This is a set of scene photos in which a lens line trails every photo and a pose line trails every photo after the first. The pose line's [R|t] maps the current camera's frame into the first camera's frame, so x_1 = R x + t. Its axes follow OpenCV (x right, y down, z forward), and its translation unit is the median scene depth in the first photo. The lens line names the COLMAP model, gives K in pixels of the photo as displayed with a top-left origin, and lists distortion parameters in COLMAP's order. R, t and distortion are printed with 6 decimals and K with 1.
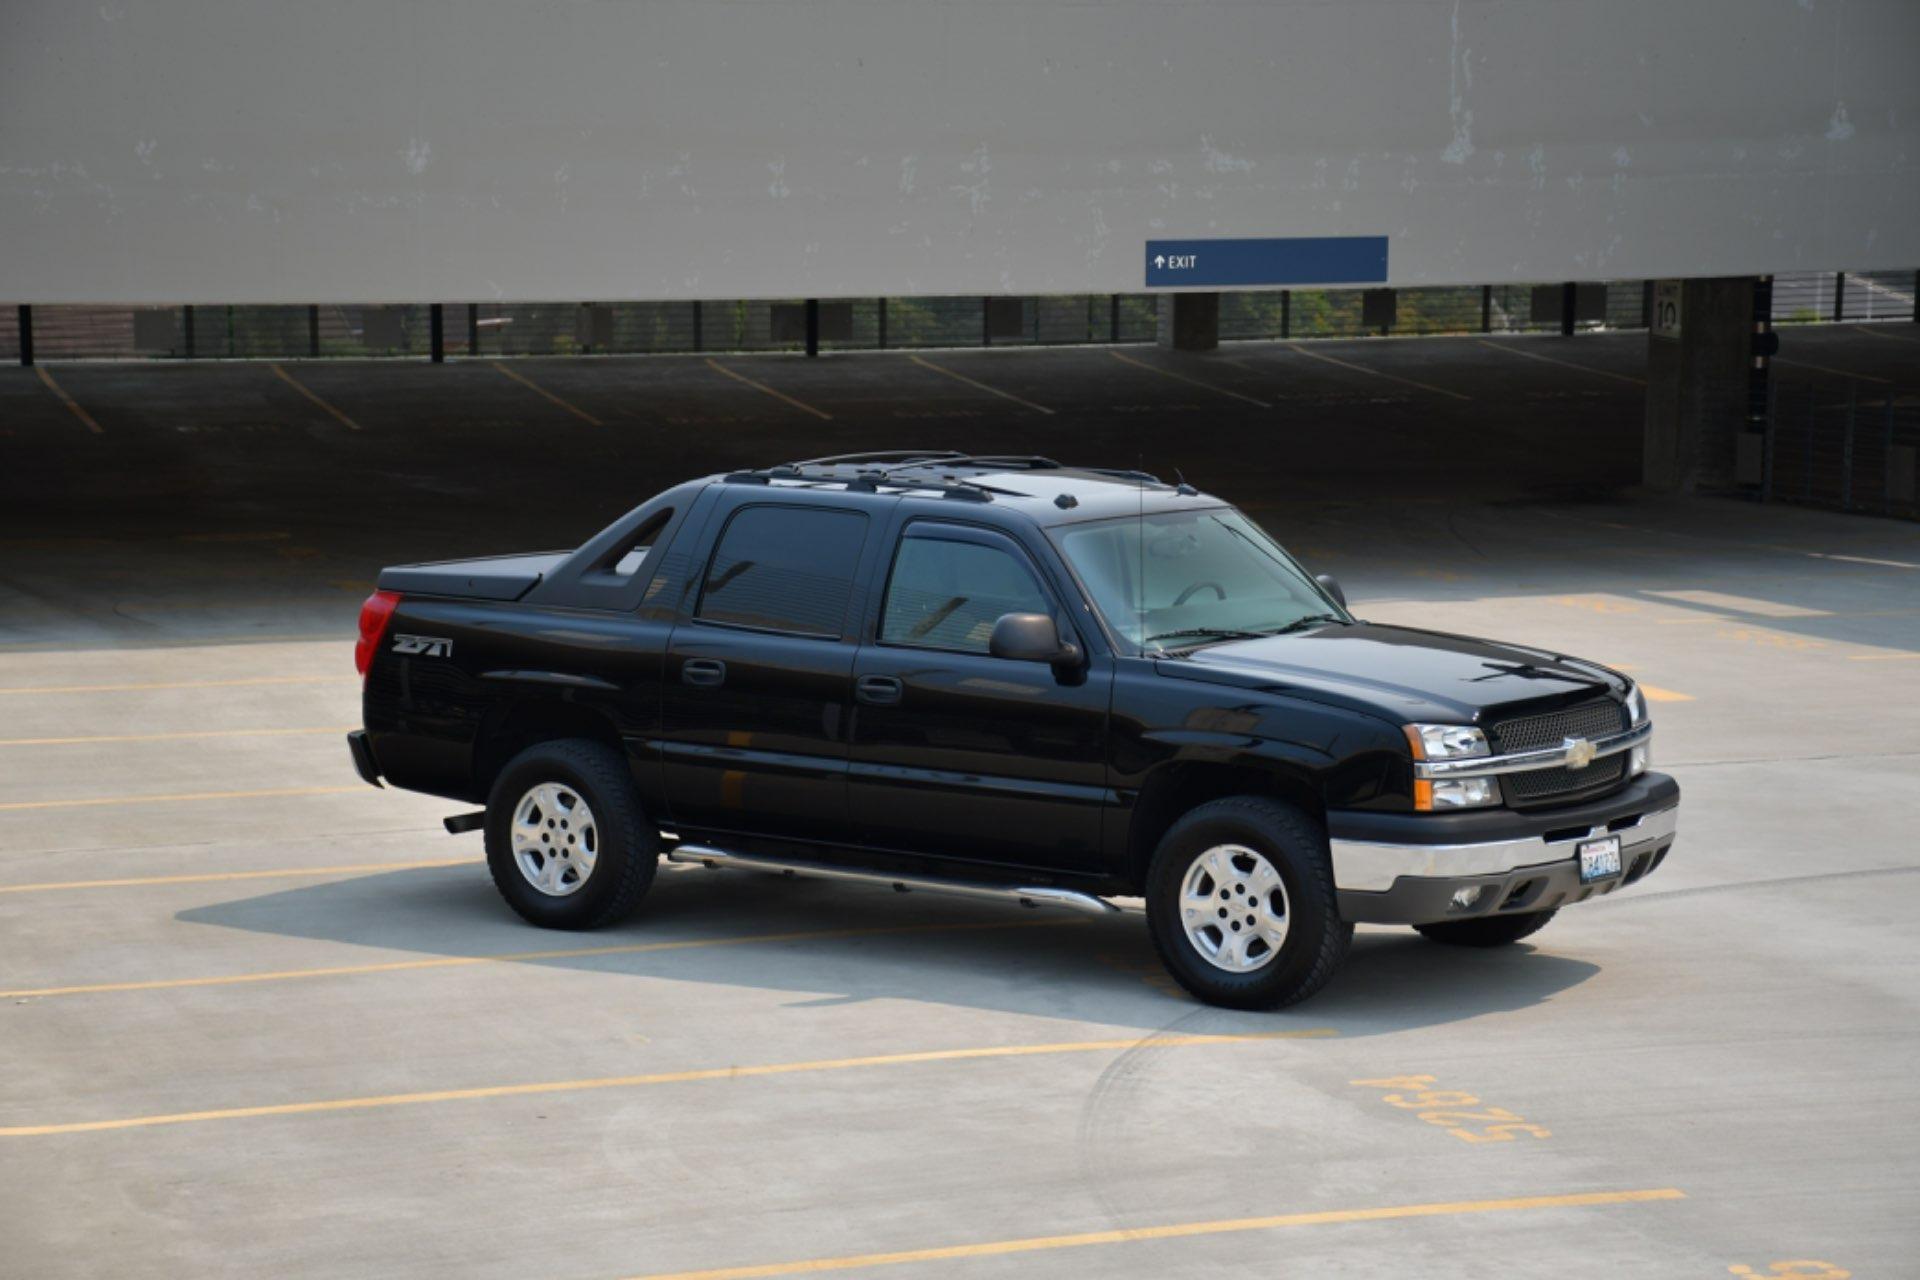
lens RADIAL K [[3552.8, 0, 957.1], [0, 3552.8, 646.6], [0, 0, 1]] dist [0.291568, 0.771461]
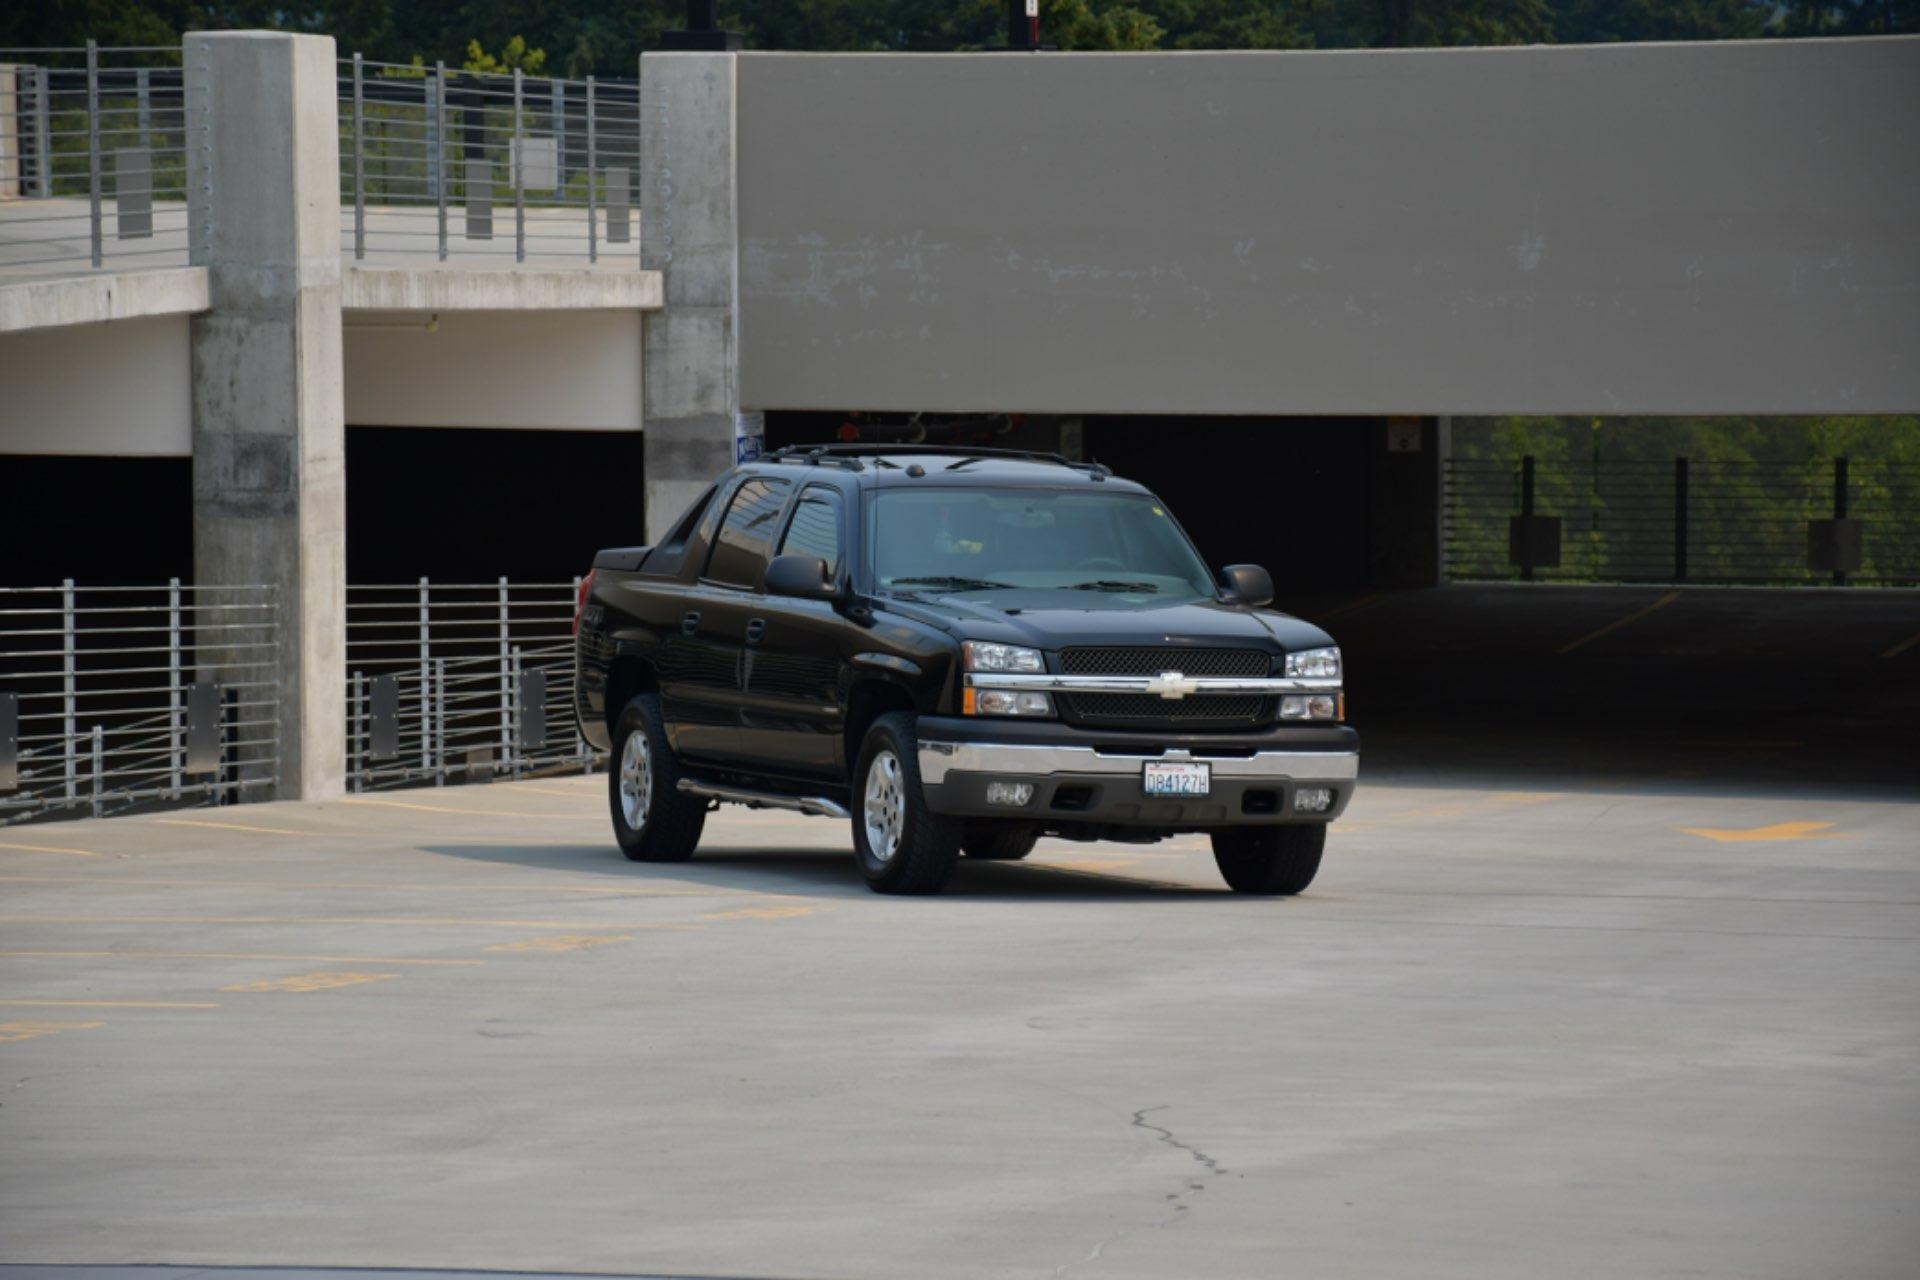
lens RADIAL K [[5558.4, 0, 960.3], [0, 5558.4, 639.7], [0, 0, 1]] dist [0.082708, 1.396495]
pose [[0.847439, 0.030159, -0.530036, 0.927945], [-0.075919, 0.995008, -0.064766, 0.118796], [0.525437, 0.095125, 0.845498, -0.458967]]
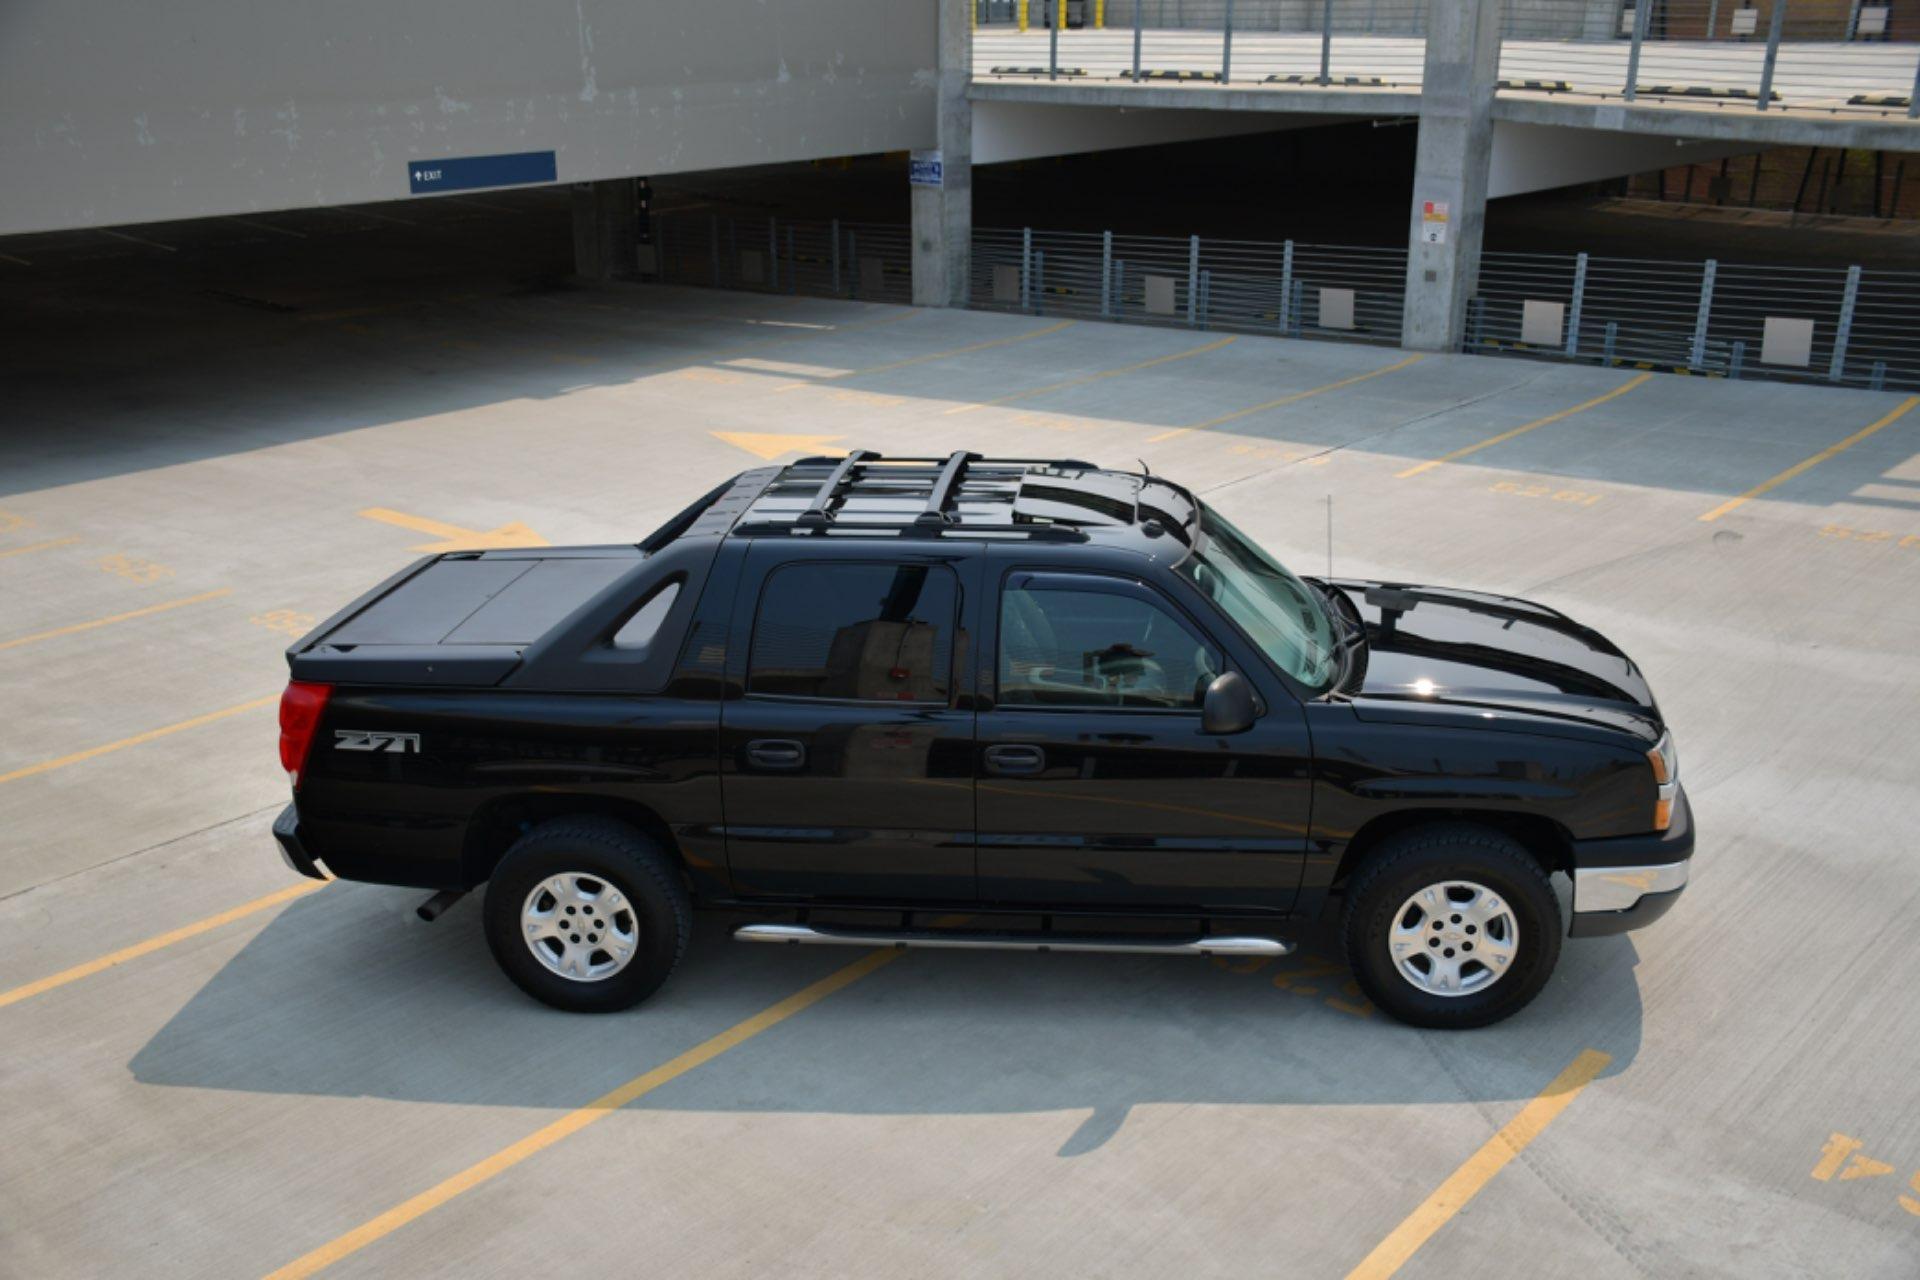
lens RADIAL K [[1717.6, 0, 926.6], [0, 1717.6, 642.5], [0, 0, 1]] dist [-0.095556, 0.174228]
pose [[0.879649, -0.171759, 0.443527, -0.222028], [0.085106, 0.974309, 0.208517, -0.106745], [-0.467947, -0.145675, 0.871668, 0.582212]]
